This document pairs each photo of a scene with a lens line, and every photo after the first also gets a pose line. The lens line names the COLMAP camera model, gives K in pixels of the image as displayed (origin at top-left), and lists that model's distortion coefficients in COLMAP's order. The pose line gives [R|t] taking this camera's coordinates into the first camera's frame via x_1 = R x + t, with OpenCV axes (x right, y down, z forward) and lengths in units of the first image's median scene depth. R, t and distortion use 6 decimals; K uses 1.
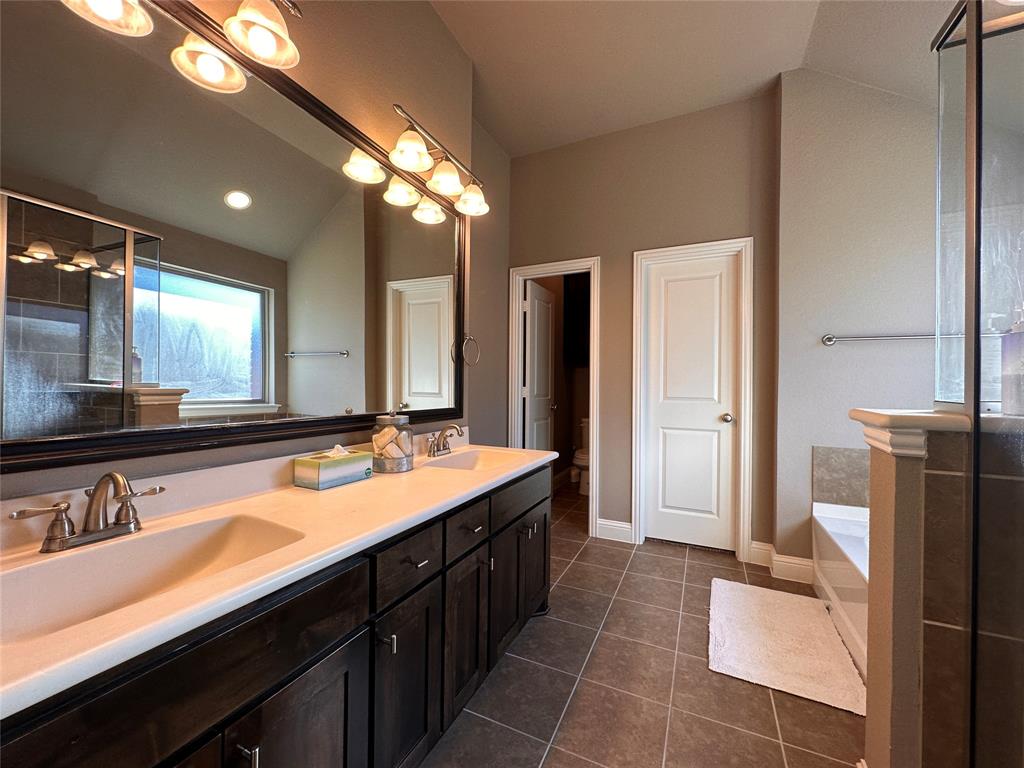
lens RADIAL K [[408.4, 0, 513.4], [0, 408.4, 384.2], [0, 0, 1]] dist [-0.003045, 0.000613]
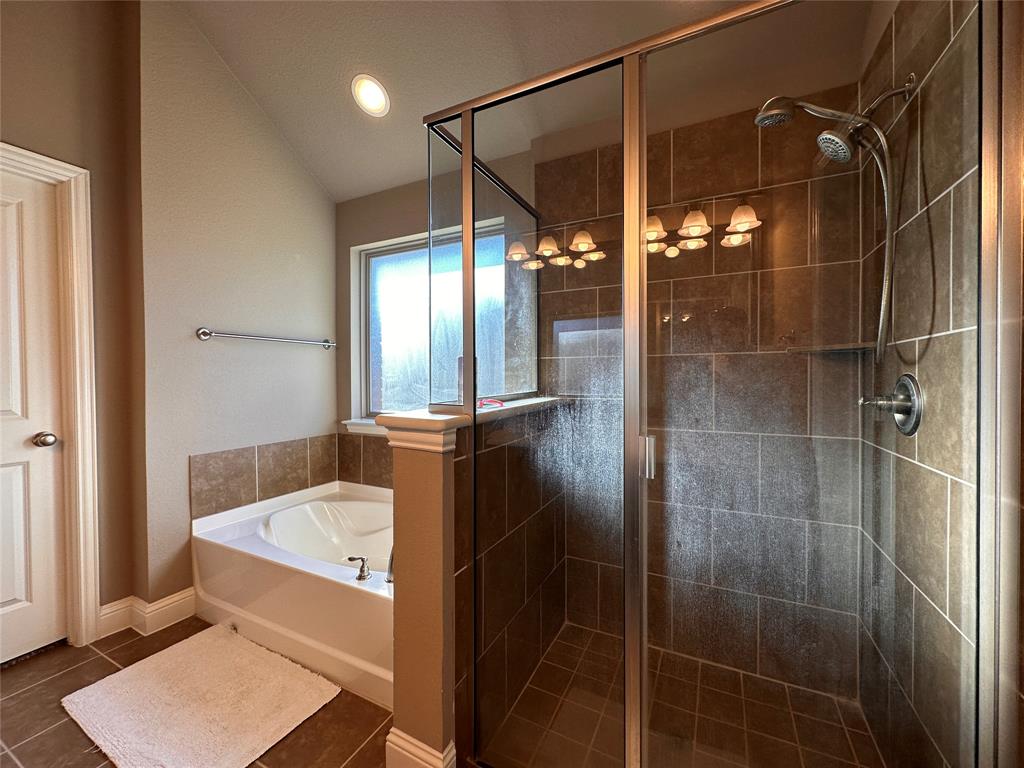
lens RADIAL K [[408.4, 0, 513.4], [0, 408.4, 382.3], [0, 0, 1]] dist [-0.003045, 0.000613]
pose [[0.018786, -0.028525, 0.999417, -0.105517], [0.000615, 0.999593, 0.028519, -0.026991], [-0.999823, 0.000079, 0.018796, 0.301810]]
